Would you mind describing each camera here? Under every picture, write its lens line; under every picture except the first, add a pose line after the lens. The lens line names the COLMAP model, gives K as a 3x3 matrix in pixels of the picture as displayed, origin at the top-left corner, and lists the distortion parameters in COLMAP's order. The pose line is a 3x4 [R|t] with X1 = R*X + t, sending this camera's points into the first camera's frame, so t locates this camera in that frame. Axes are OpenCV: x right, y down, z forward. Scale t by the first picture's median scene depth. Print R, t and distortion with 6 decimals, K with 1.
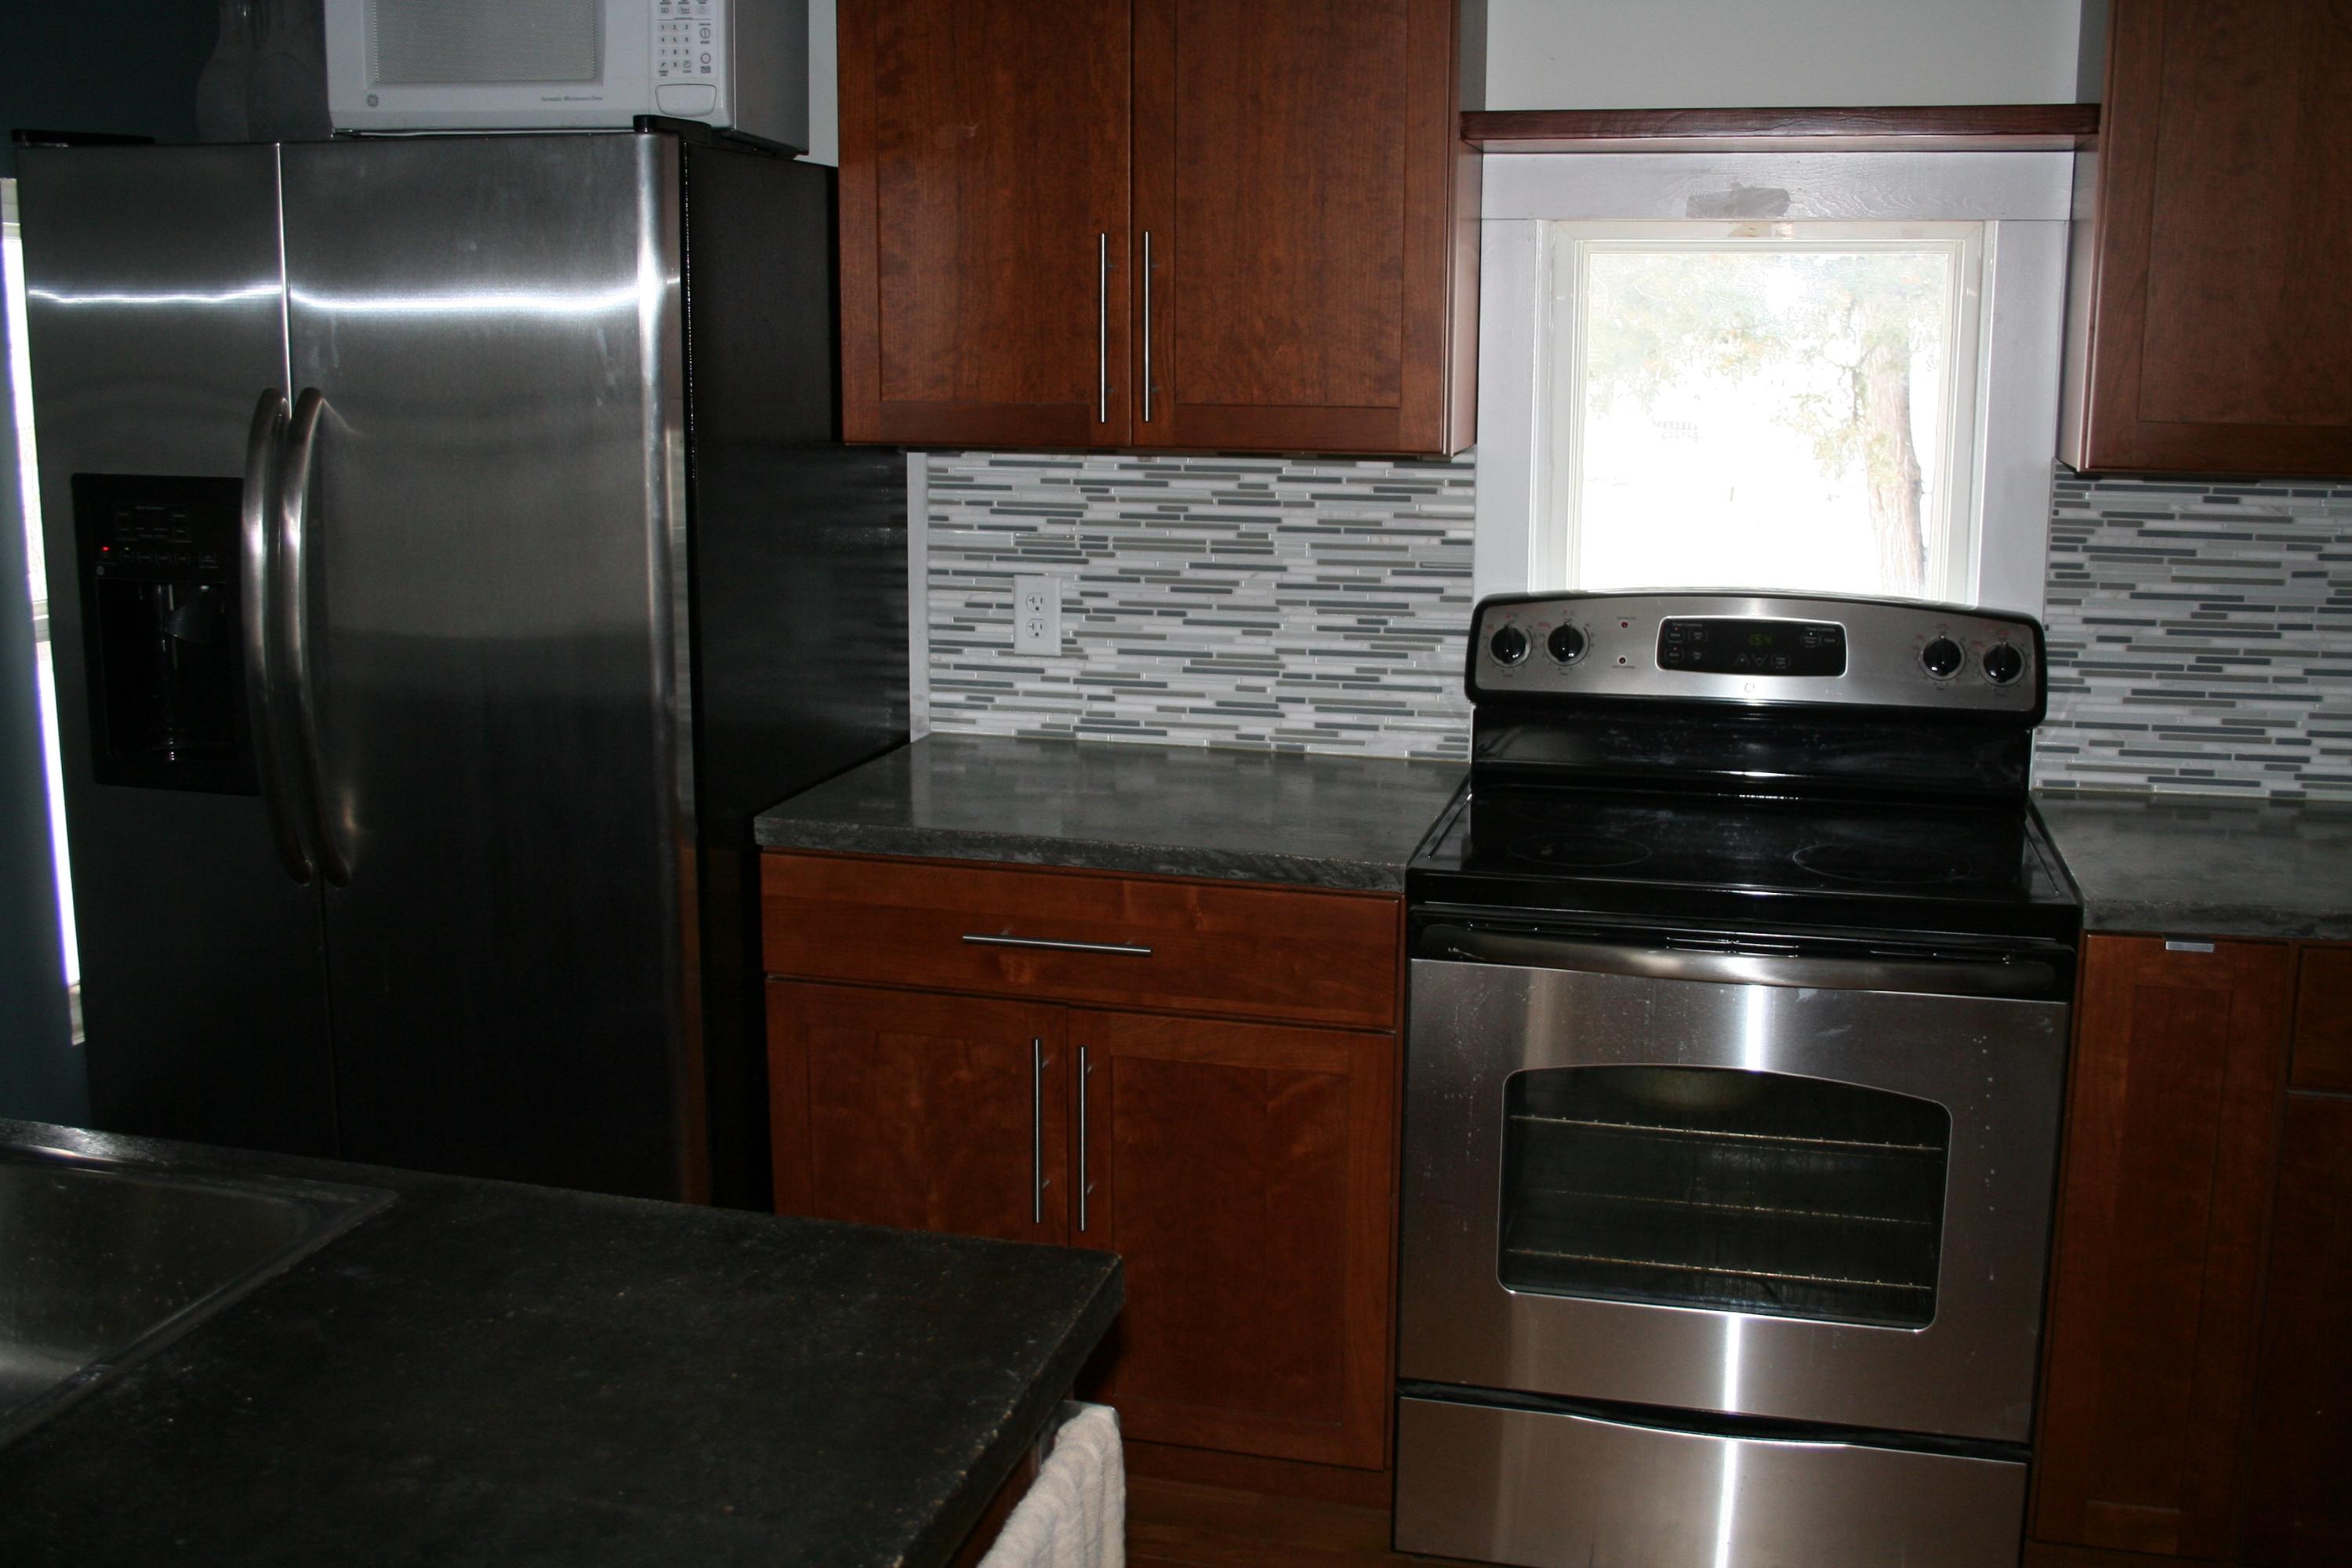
lens RADIAL K [[2251.0, 0, 1174.2], [0, 2251.0, 741.0], [0, 0, 1]] dist [-0.130924, 0.169245]
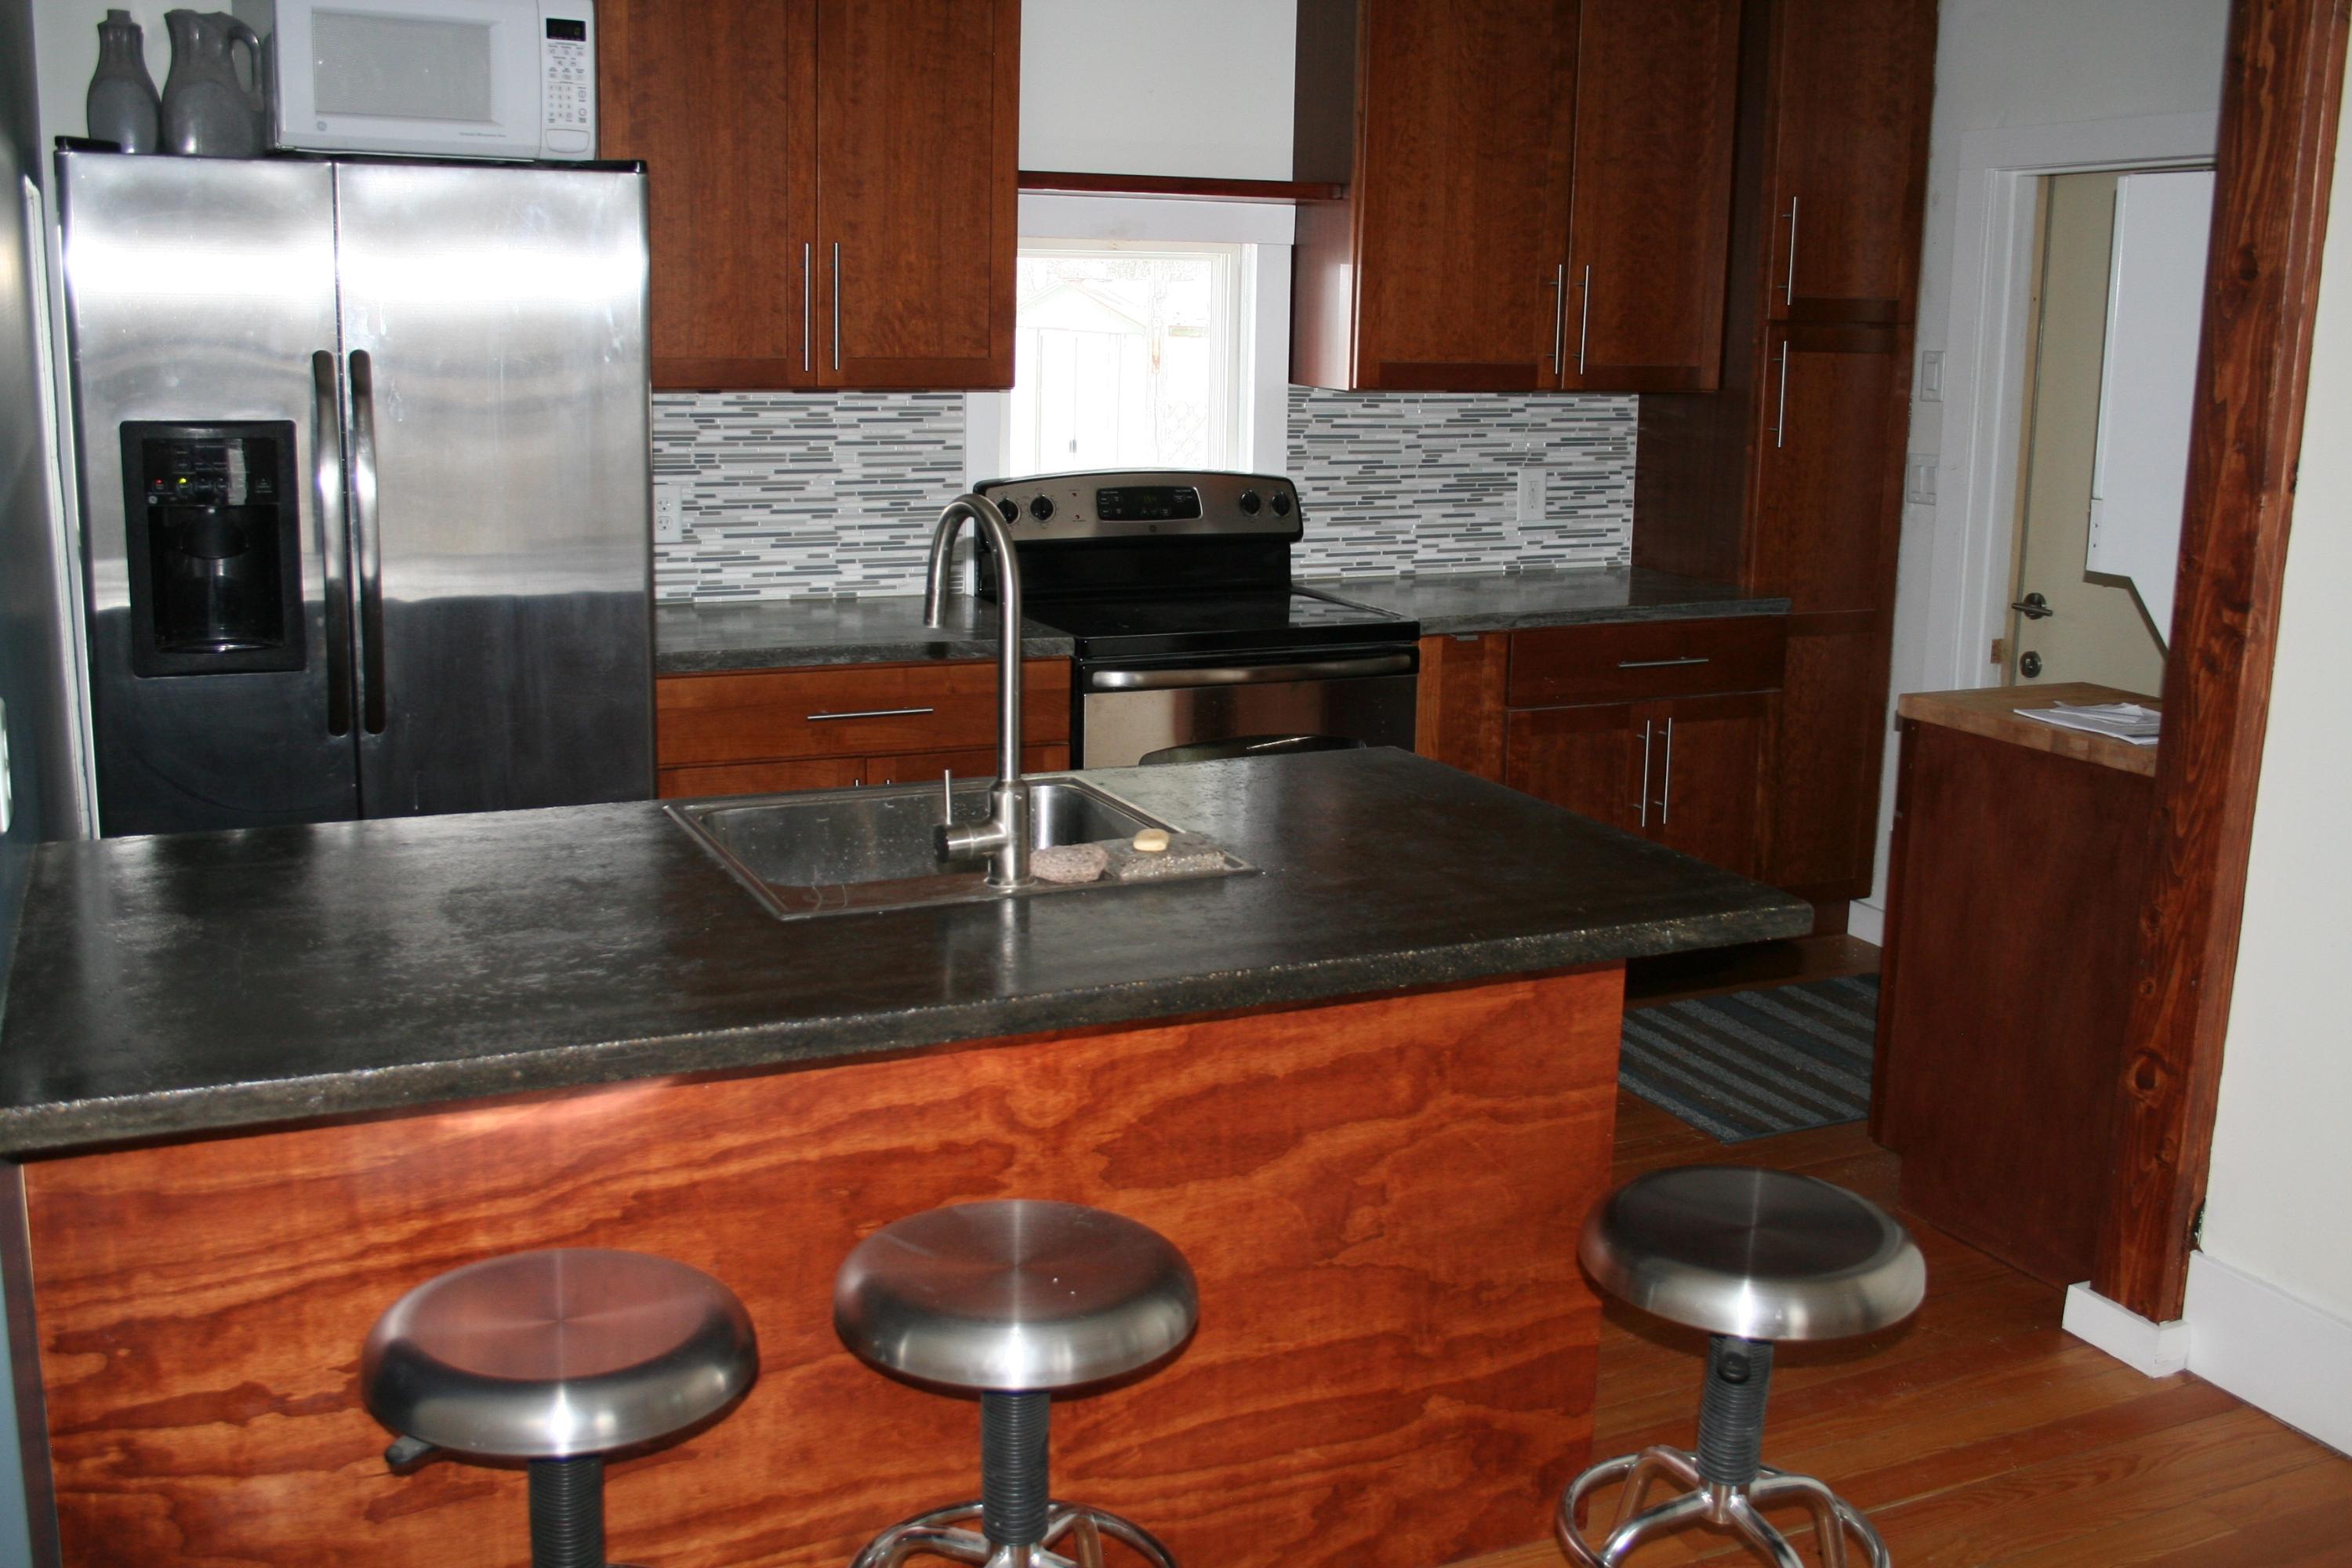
lens RADIAL K [[2251.0, 0, 1174.2], [0, 2251.0, 741.0], [0, 0, 1]] dist [-0.130924, 0.169245]
pose [[0.781526, -0.110119, 0.614077, -0.701079], [0.094630, 0.993834, 0.057784, 0.034179], [-0.616654, 0.012950, 0.787128, -0.274841]]
